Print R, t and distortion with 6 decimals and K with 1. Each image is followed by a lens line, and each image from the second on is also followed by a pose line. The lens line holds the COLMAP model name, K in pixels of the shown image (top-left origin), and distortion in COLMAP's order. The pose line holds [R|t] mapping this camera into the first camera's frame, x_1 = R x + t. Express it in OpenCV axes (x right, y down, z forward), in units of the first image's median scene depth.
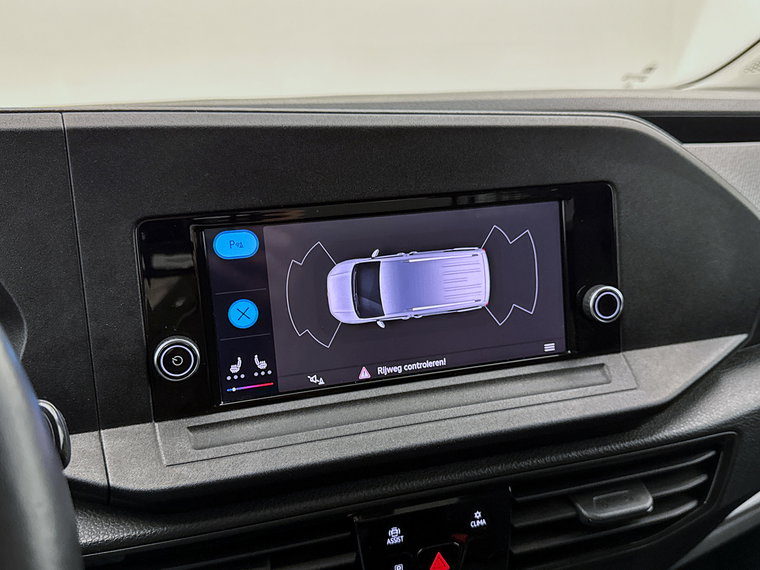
lens RADIAL K [[720.4, 0, 380.0], [0, 720.4, 285.0], [0, 0, 1]] dist [0.173814, -0.461307]
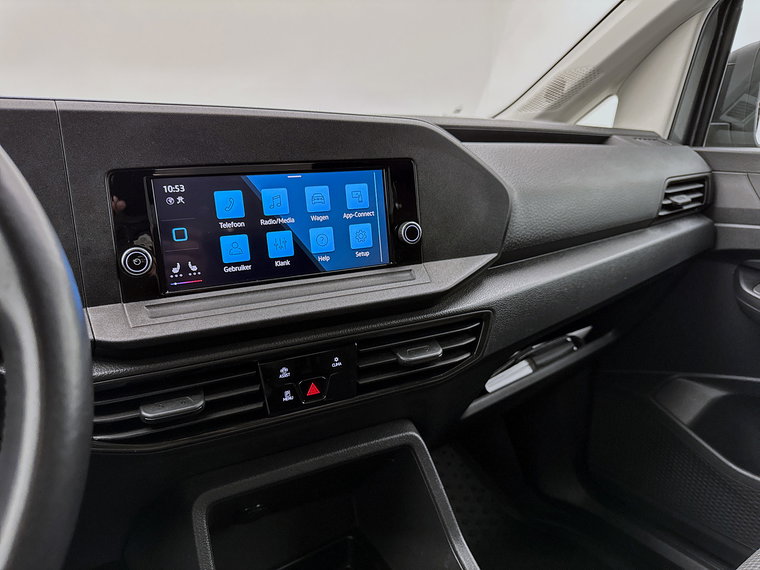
lens RADIAL K [[544.0, 0, 386.9], [0, 544.0, 285.5], [0, 0, 1]] dist [0.069015, -0.135439]
pose [[0.984176, -0.028891, 0.174823, 0.036497], [0.027640, 0.999572, 0.009588, 0.138855], [-0.175025, -0.004604, 0.984553, -0.219603]]
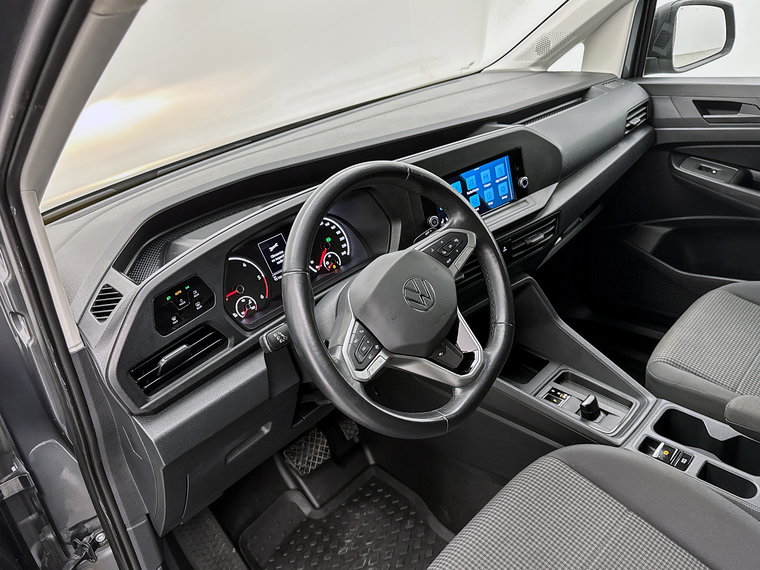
lens RADIAL K [[604.7, 0, 377.2], [0, 604.7, 281.9], [0, 0, 1]] dist [0.075781, -0.183792]
pose [[0.933297, -0.247674, 0.260028, -1.265026], [0.199669, 0.959753, 0.197499, -0.240898], [-0.298478, -0.132405, 0.945188, -1.654064]]
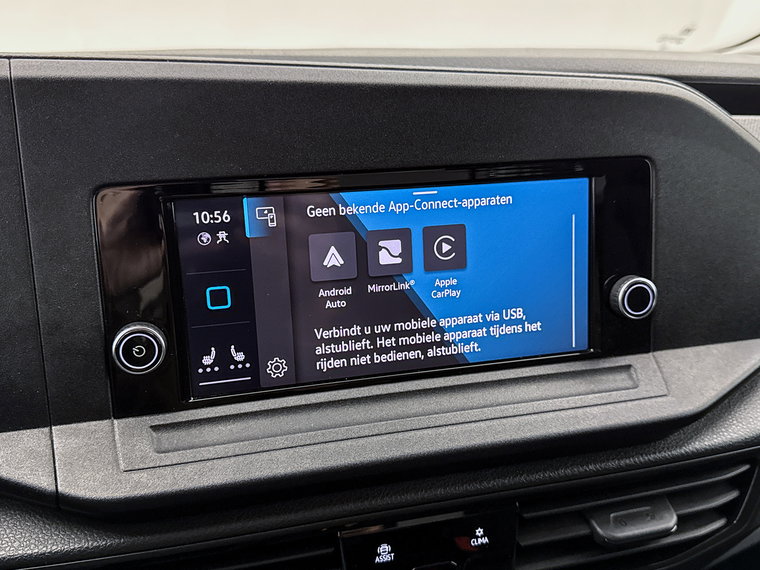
lens RADIAL K [[723.4, 0, 379.2], [0, 723.4, 281.4], [0, 0, 1]] dist [0.159627, -0.400494]
pose [[0.999162, 0.035061, -0.021107, 0.020286], [-0.033944, 0.998115, 0.051134, -0.029540], [0.022860, -0.050375, 0.998469, 0.122795]]
